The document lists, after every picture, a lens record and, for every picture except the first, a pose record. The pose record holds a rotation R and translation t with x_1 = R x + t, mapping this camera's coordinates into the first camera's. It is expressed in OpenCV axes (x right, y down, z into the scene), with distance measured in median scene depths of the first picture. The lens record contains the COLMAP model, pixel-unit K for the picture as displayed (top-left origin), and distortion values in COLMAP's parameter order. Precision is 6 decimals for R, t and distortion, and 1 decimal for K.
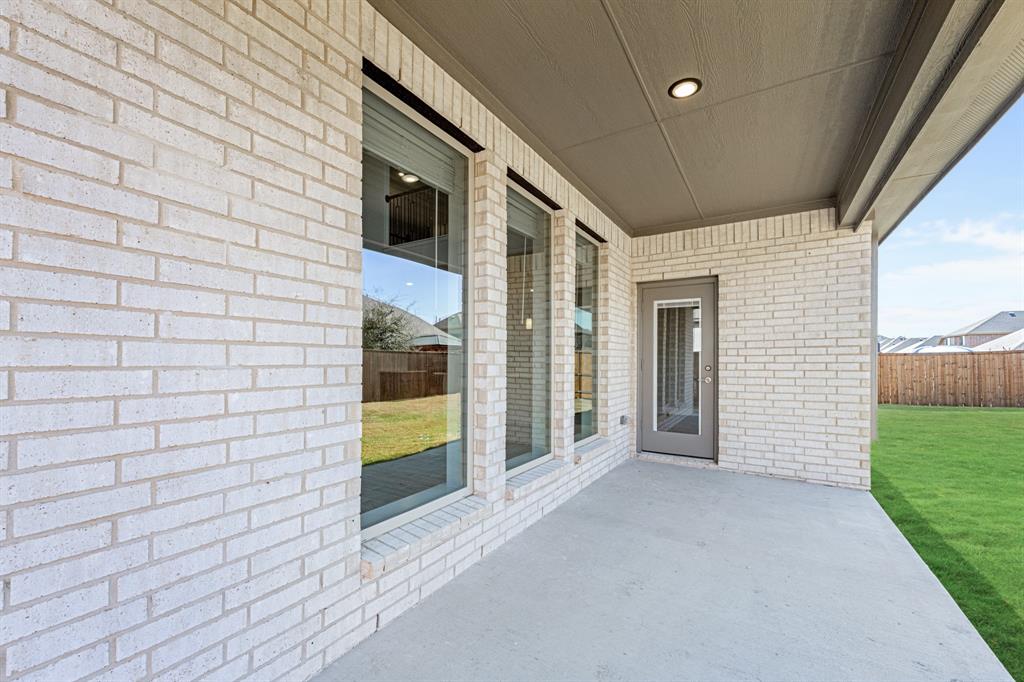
lens RADIAL K [[409.7, 0, 513.2], [0, 409.7, 360.0], [0, 0, 1]] dist [-0.000123, 0.000009]
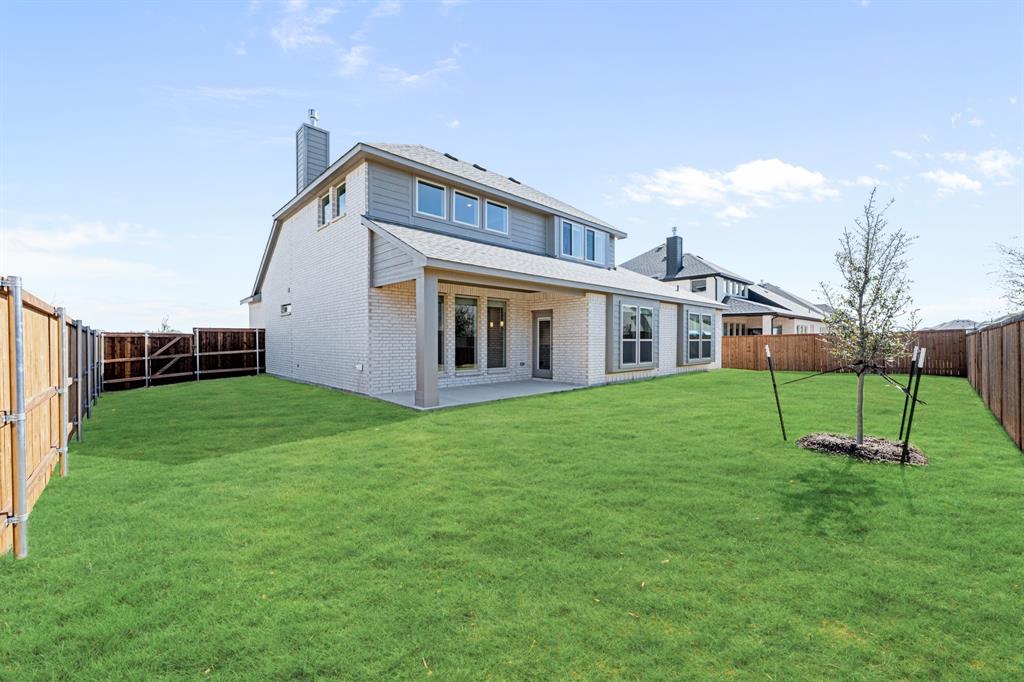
lens RADIAL K [[416.8, 0, 512.0], [0, 416.8, 341.0], [0, 0, 1]] dist [-0.000349, 0.000057]
pose [[0.964078, -0.001180, -0.265616, 0.880380], [0.001362, 0.999999, 0.000503, -0.002580], [0.265616, -0.000847, 0.964079, -1.549190]]
